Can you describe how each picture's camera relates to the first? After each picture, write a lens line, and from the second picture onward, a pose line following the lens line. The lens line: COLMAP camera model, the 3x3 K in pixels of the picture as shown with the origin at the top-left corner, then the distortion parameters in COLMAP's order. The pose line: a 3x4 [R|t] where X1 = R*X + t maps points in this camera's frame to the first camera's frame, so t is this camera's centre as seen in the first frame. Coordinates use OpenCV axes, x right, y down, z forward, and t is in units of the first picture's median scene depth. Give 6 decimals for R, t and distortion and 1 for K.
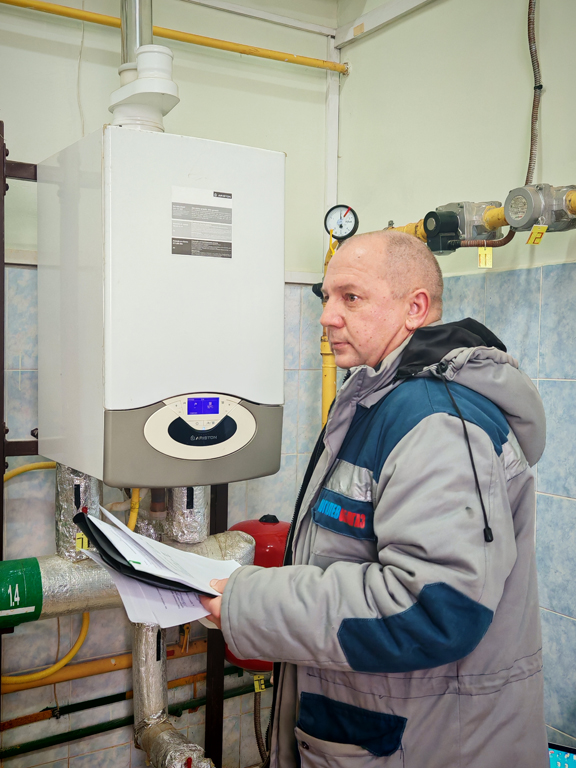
lens RADIAL K [[872.0, 0, 289.4], [0, 872.0, 382.8], [0, 0, 1]] dist [0.042887, 0.000000]
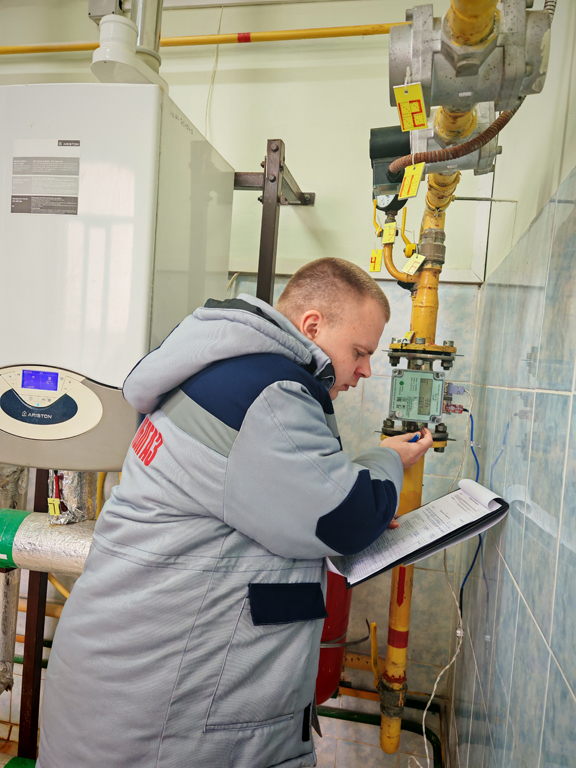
lens RADIAL K [[597.4, 0, 287.7], [0, 597.4, 382.2], [0, 0, 1]] dist [0.033123, 0.002899]
pose [[0.721350, 0.062500, -0.689745, 0.516258], [-0.091005, 0.995838, -0.004939, 0.008339], [0.686566, 0.066333, 0.724035, 0.724526]]
